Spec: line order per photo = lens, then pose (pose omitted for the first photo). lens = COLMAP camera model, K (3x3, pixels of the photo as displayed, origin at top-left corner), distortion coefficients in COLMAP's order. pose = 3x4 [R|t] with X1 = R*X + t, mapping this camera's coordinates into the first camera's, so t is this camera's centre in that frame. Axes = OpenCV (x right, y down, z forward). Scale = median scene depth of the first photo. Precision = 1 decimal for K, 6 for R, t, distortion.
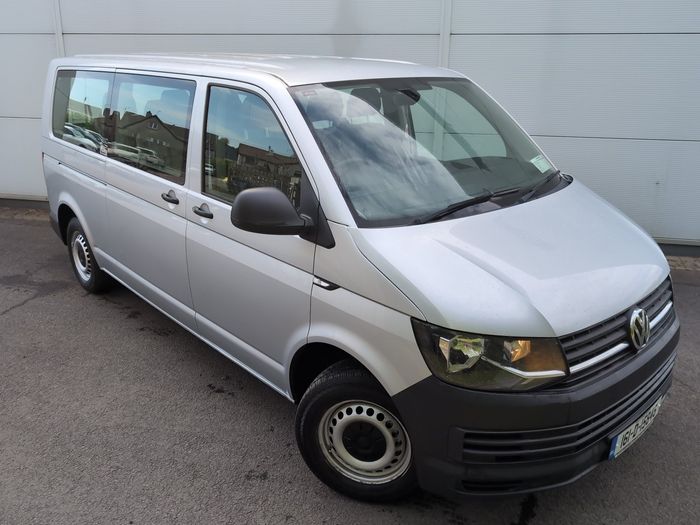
lens RADIAL K [[617.3, 0, 350.0], [0, 617.3, 262.5], [0, 0, 1]] dist [0.013059, 0.016602]
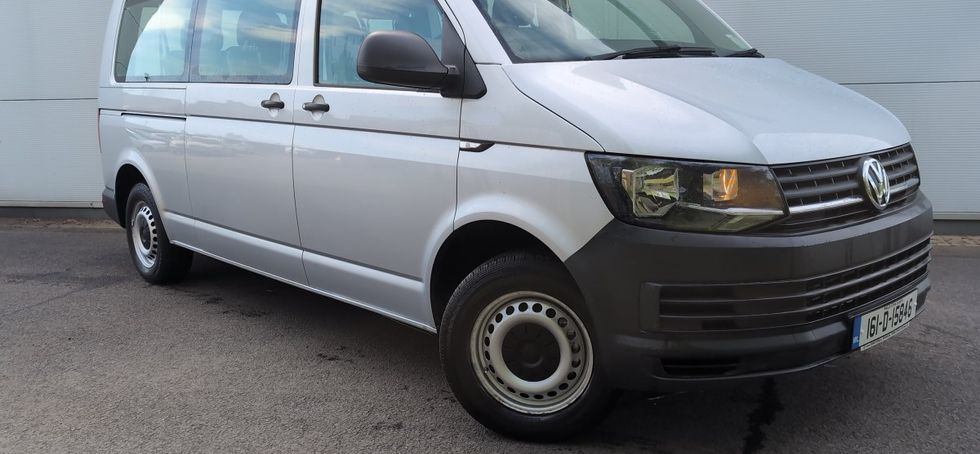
lens RADIAL K [[862.3, 0, 490.0], [0, 862.3, 227.0], [0, 0, 1]] dist [0.034133, -0.010835]
pose [[0.999597, -0.028397, -0.000489, -0.021671], [0.027903, 0.985113, -0.169631, 0.303850], [0.005299, 0.169549, 0.985508, -0.072075]]
